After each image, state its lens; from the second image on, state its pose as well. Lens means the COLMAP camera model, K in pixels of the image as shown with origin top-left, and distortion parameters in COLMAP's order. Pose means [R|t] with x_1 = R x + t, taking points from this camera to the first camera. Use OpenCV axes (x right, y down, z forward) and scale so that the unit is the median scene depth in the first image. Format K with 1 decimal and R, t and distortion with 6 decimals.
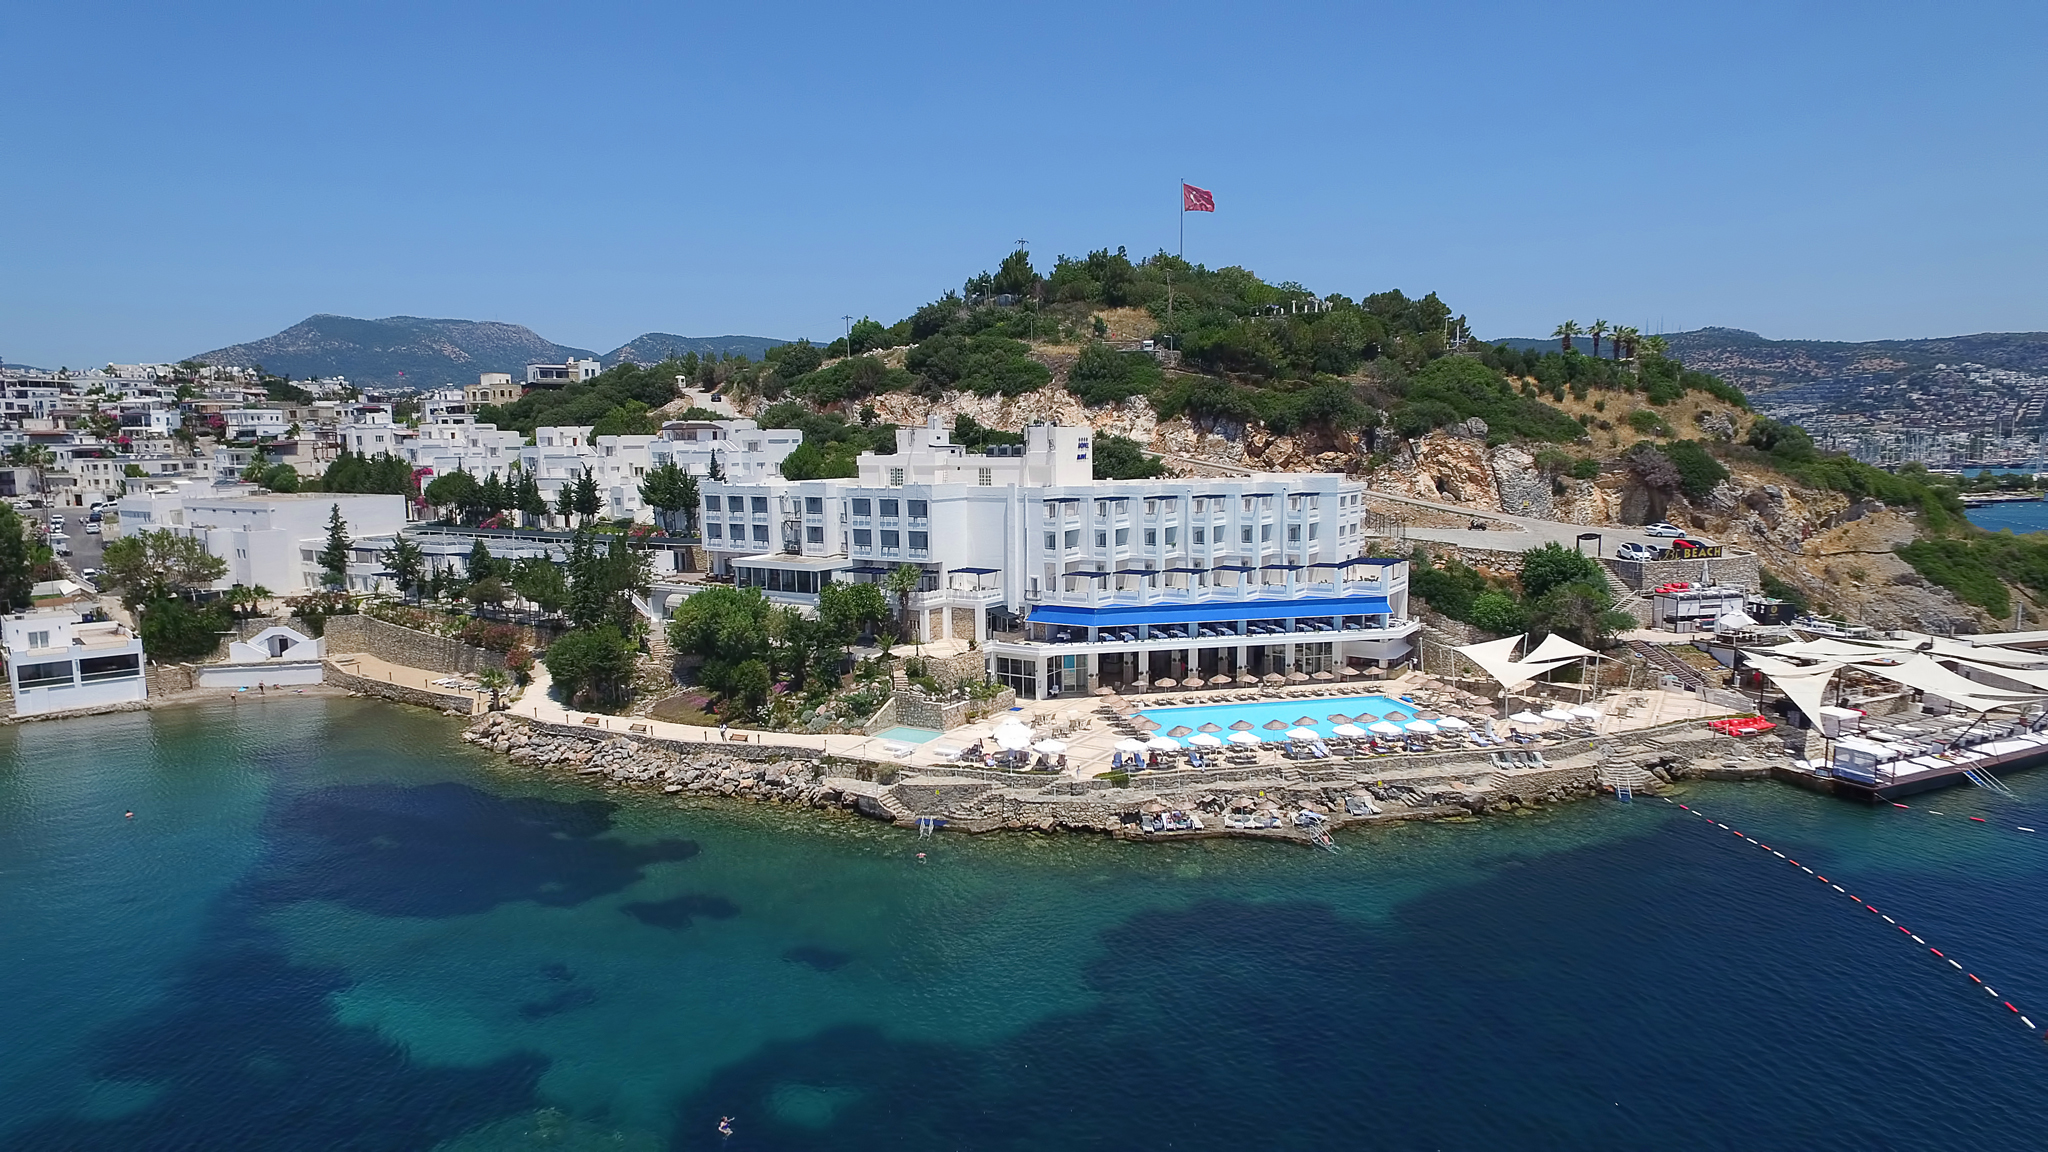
lens RADIAL K [[1189.7, 0, 1020.9], [0, 1189.7, 525.6], [0, 0, 1]] dist [-0.011135, 0.000753]
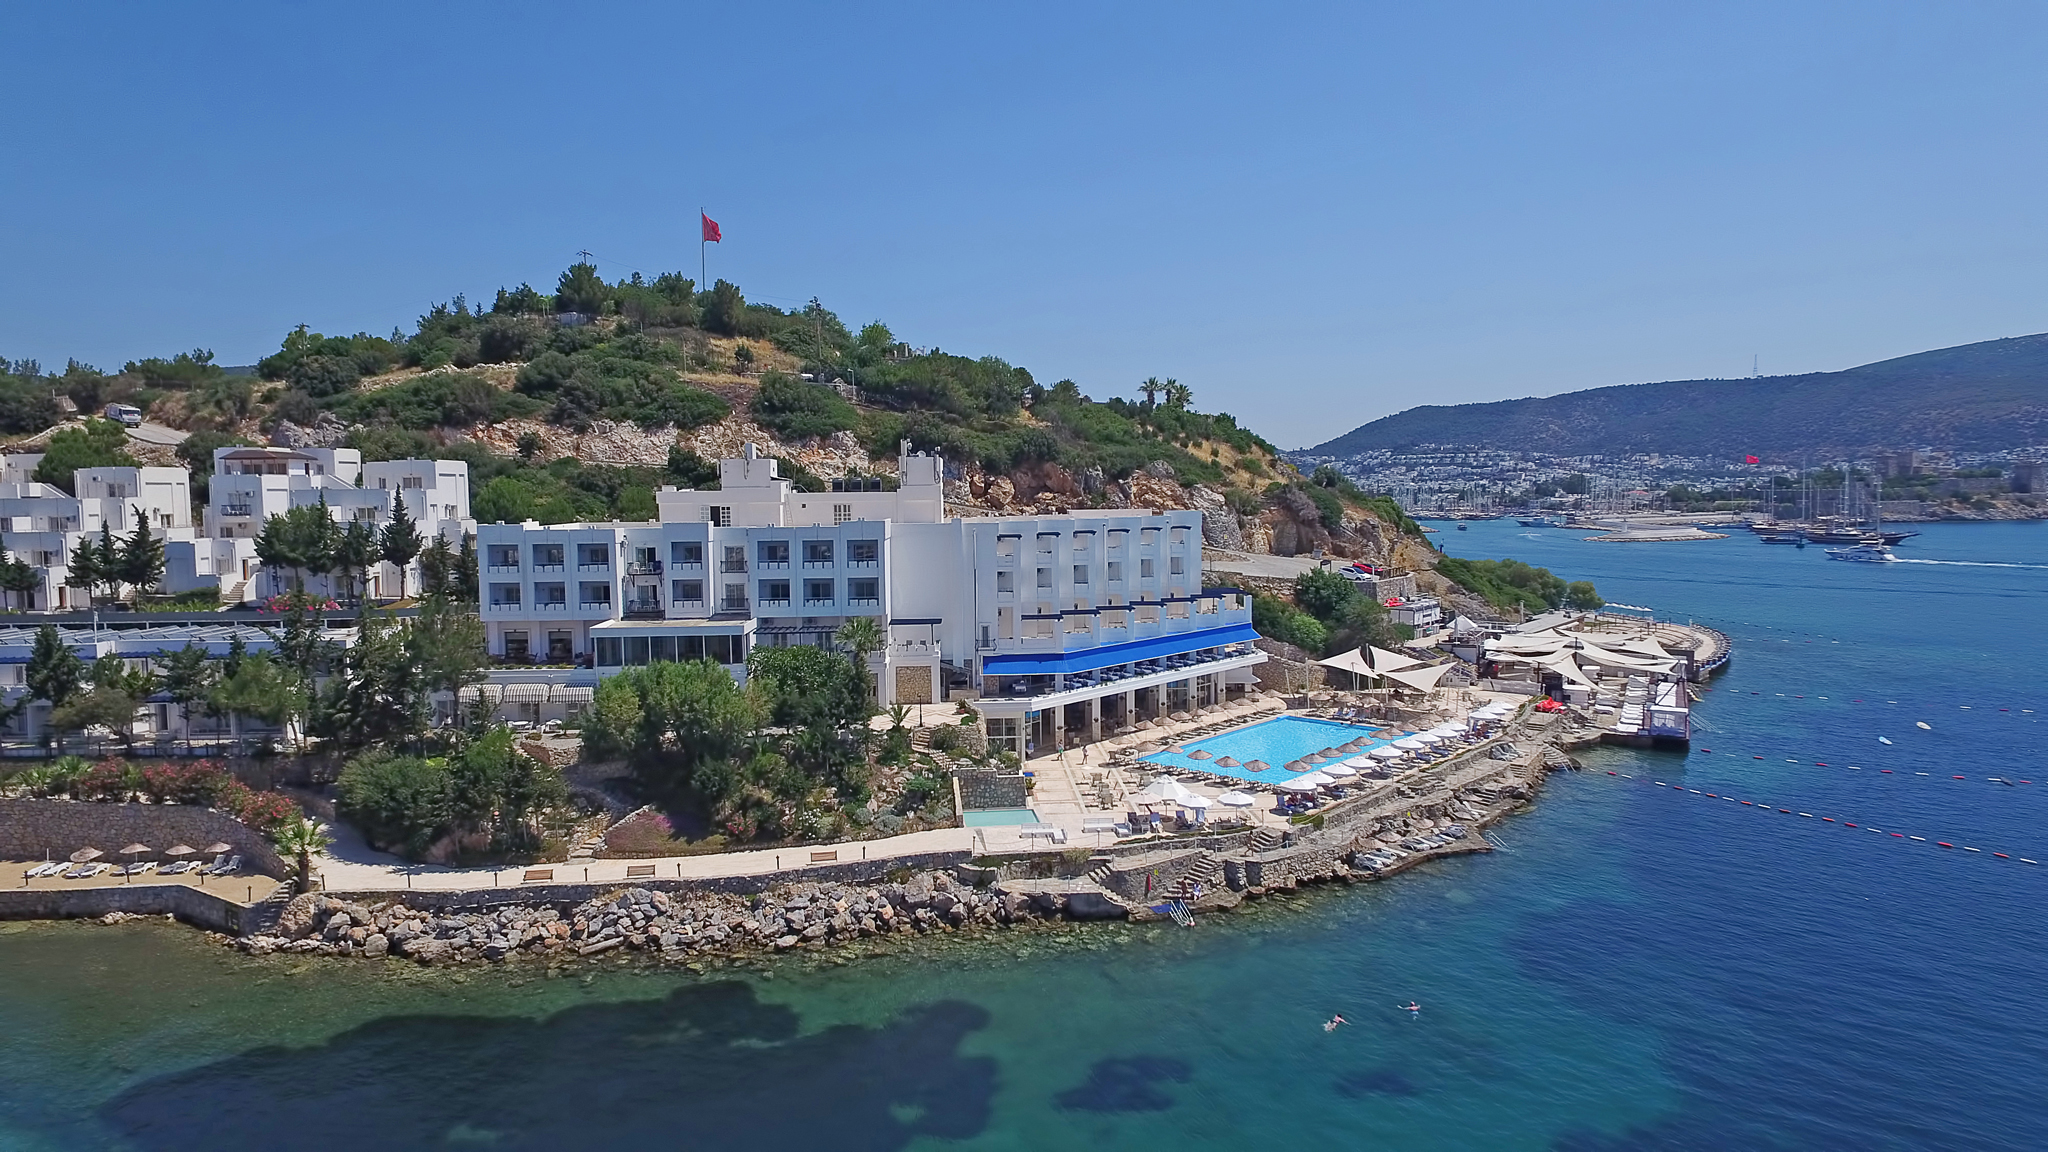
lens RADIAL K [[1173.5, 0, 1024.0], [0, 1173.5, 576.0], [0, 0, 1]] dist [-0.001780, 0.001468]
pose [[0.811828, -0.039918, 0.582531, -0.408265], [0.044246, 0.998998, 0.006795, 0.002103], [-0.582218, 0.020259, 0.812780, 0.239227]]
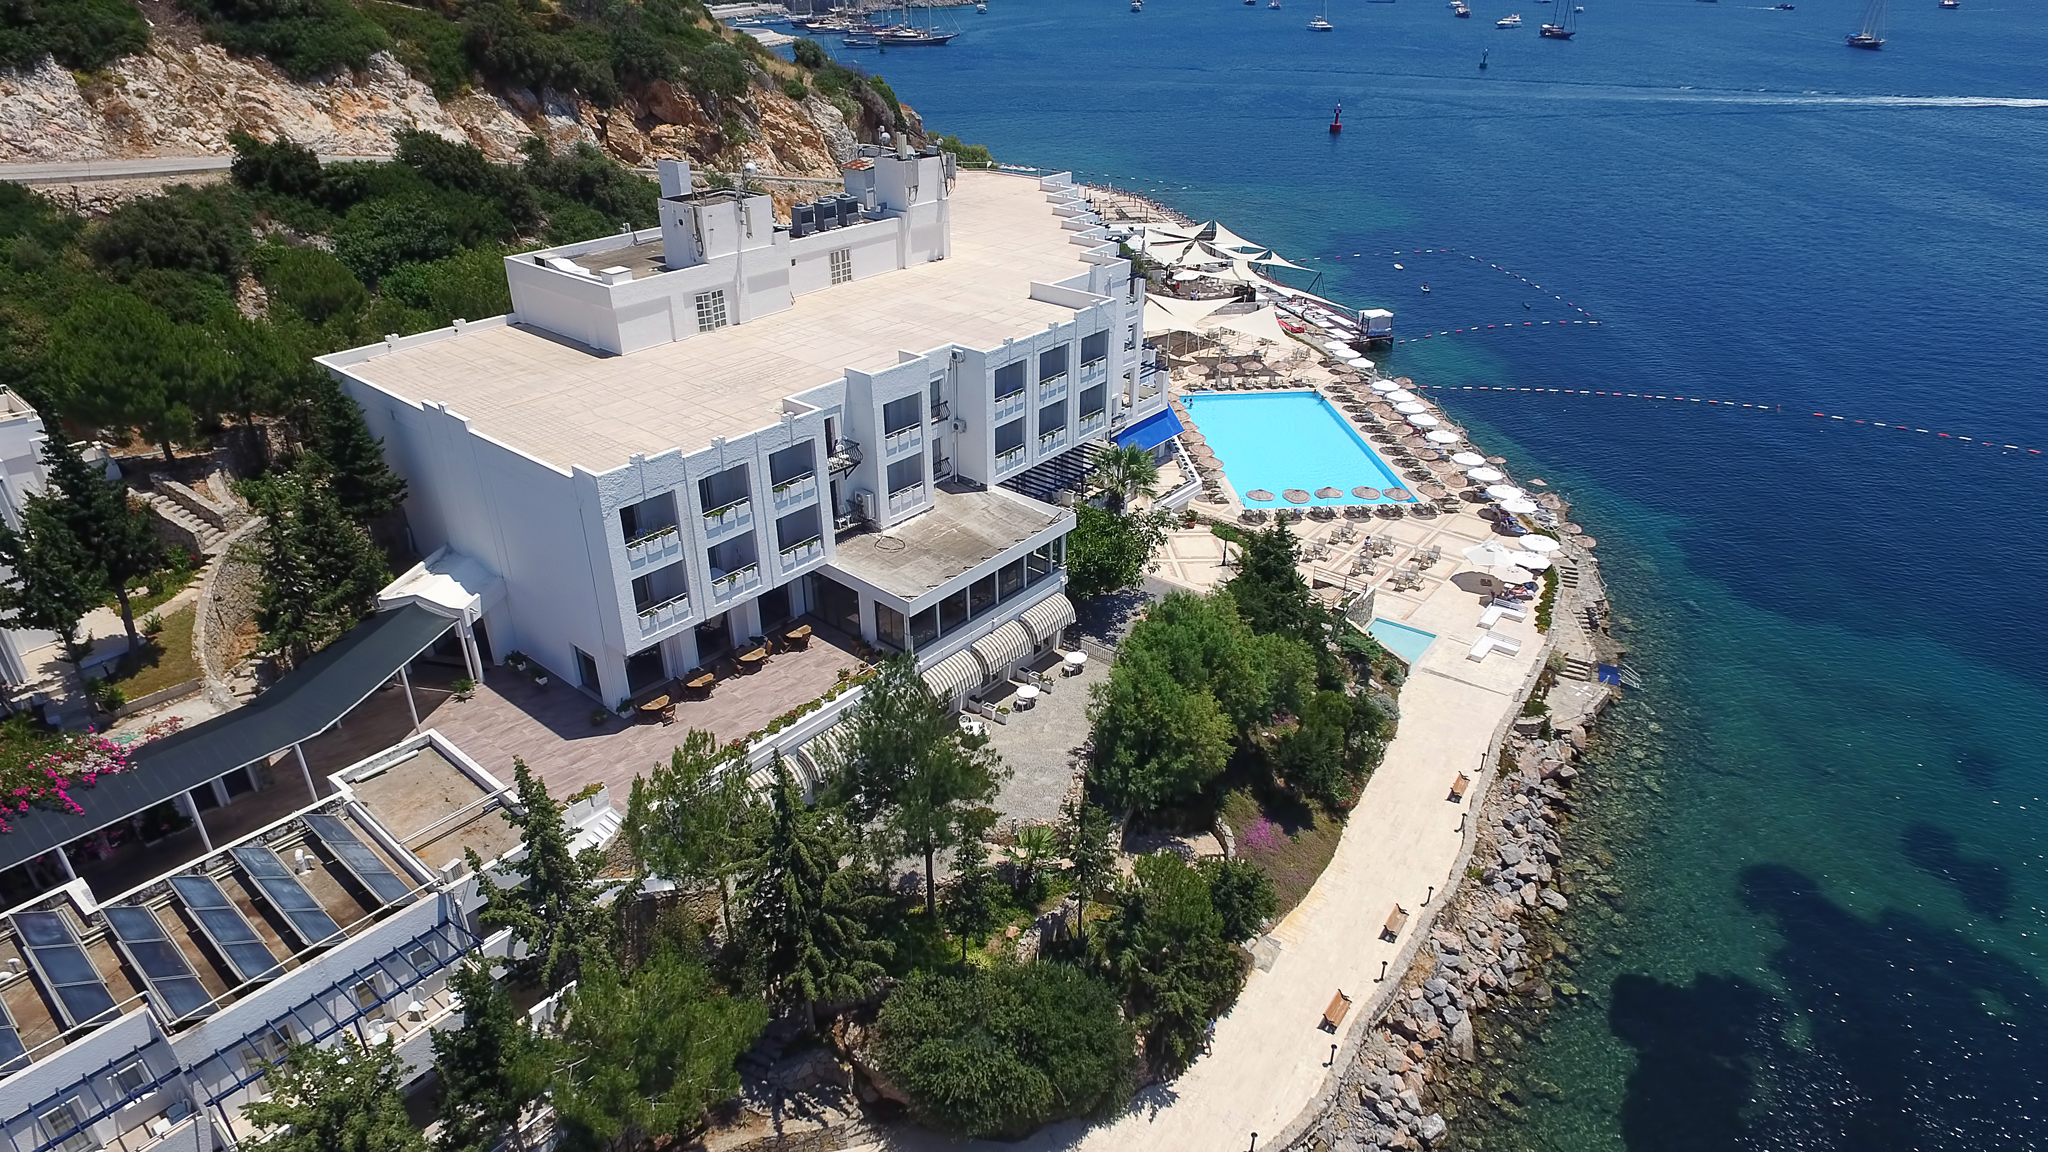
lens RADIAL K [[1189.7, 0, 1020.9], [0, 1189.7, 525.6], [0, 0, 1]] dist [-0.011135, 0.000753]
pose [[0.110347, -0.421671, 0.900010, -0.545943], [0.066594, 0.906641, 0.416613, -0.151079], [-0.991660, 0.013964, 0.128126, 0.837340]]
